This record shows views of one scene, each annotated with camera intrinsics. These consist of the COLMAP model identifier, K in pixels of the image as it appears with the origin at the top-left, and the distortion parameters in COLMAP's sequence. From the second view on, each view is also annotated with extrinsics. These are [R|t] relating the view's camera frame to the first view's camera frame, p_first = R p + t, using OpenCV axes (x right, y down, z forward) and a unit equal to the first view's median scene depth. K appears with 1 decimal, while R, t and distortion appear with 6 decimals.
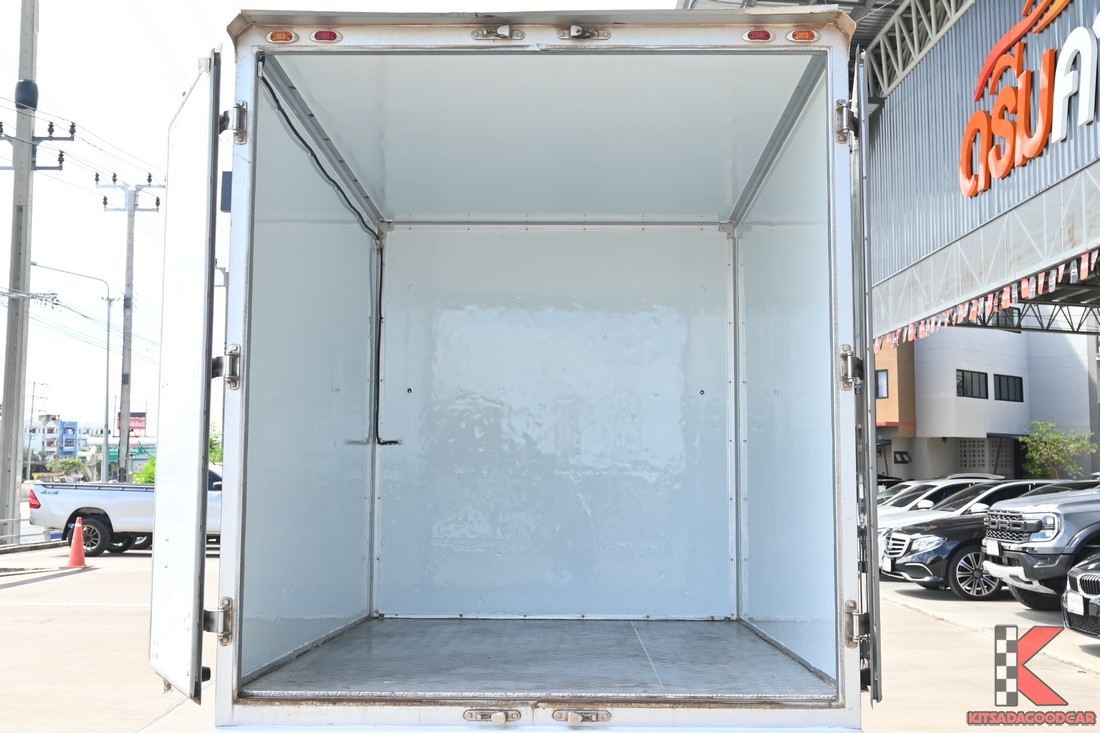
lens RADIAL K [[1272.0, 0, 548.4], [0, 1272.0, 354.8], [0, 0, 1]] dist [0.012880, 0.000000]
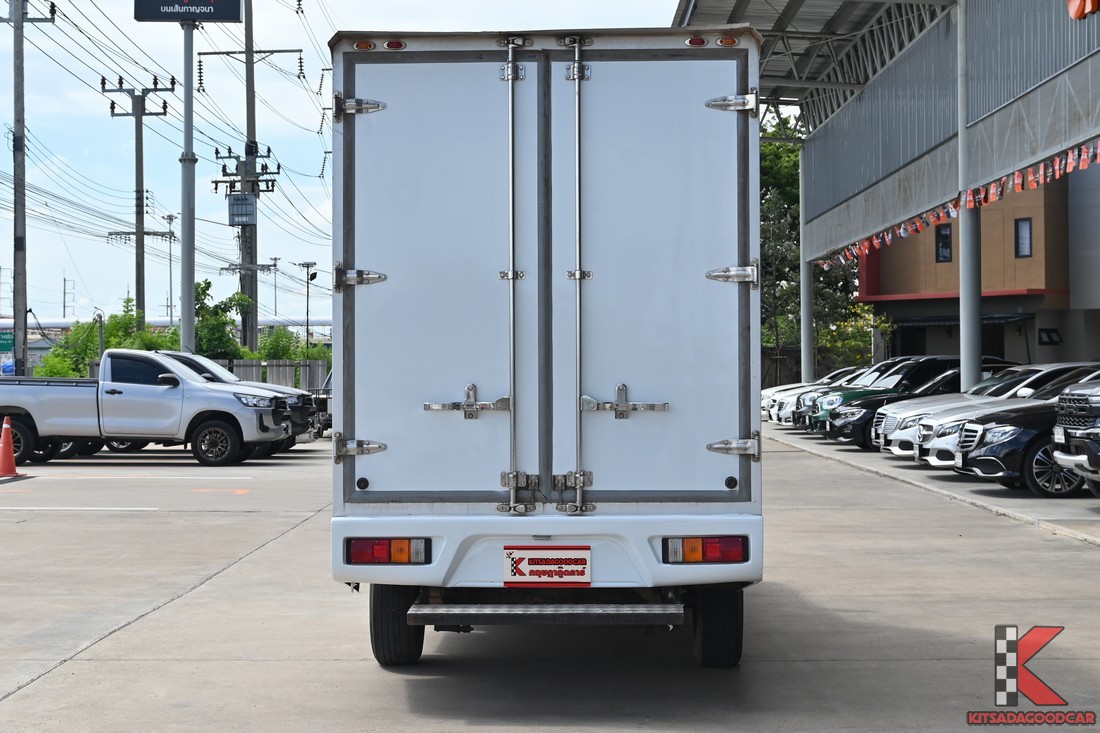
lens RADIAL K [[1823.5, 0, 552.8], [0, 1823.5, 366.0], [0, 0, 1]] dist [0.056072, 0.000000]
pose [[0.999877, -0.009338, -0.012585, 0.006004], [0.010476, 0.995549, 0.093660, -0.018701], [0.011654, -0.093780, 0.995525, -0.242207]]
